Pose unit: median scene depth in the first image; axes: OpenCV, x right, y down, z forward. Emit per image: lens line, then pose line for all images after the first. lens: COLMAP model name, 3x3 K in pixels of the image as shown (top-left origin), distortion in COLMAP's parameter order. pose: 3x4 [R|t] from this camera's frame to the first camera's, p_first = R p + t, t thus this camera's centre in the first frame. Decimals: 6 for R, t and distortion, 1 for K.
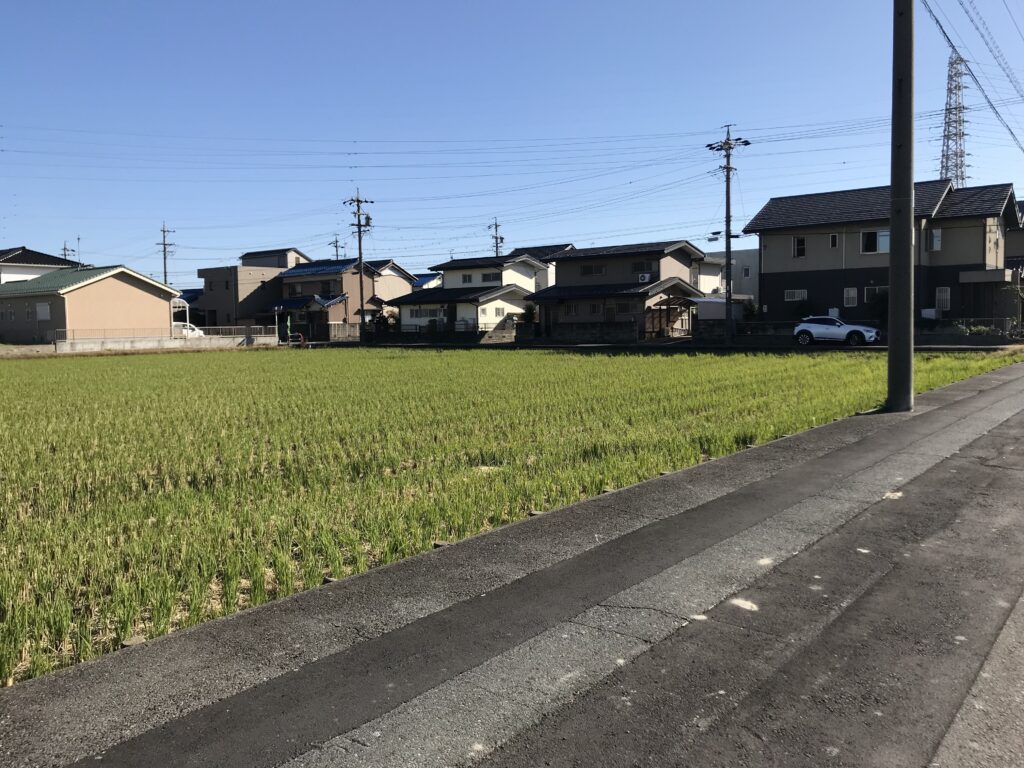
lens RADIAL K [[837.6, 0, 498.6], [0, 837.6, 364.5], [0, 0, 1]] dist [0.067195, -0.079966]
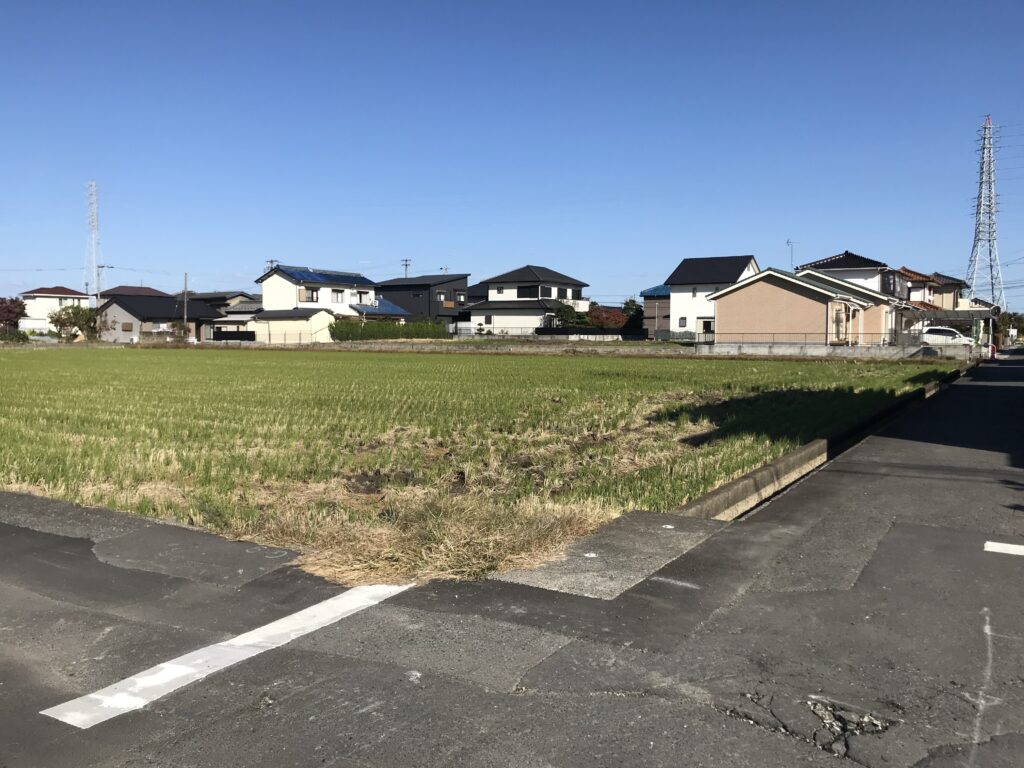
lens RADIAL K [[820.2, 0, 512.0], [0, 820.2, 384.0], [0, 0, 1]] dist [0.030608, -0.064818]
pose [[0.151524, 0.076672, -0.985475, 0.690494], [-0.049293, 0.996333, 0.069938, -0.055374], [0.987224, 0.037980, 0.154748, 0.876452]]
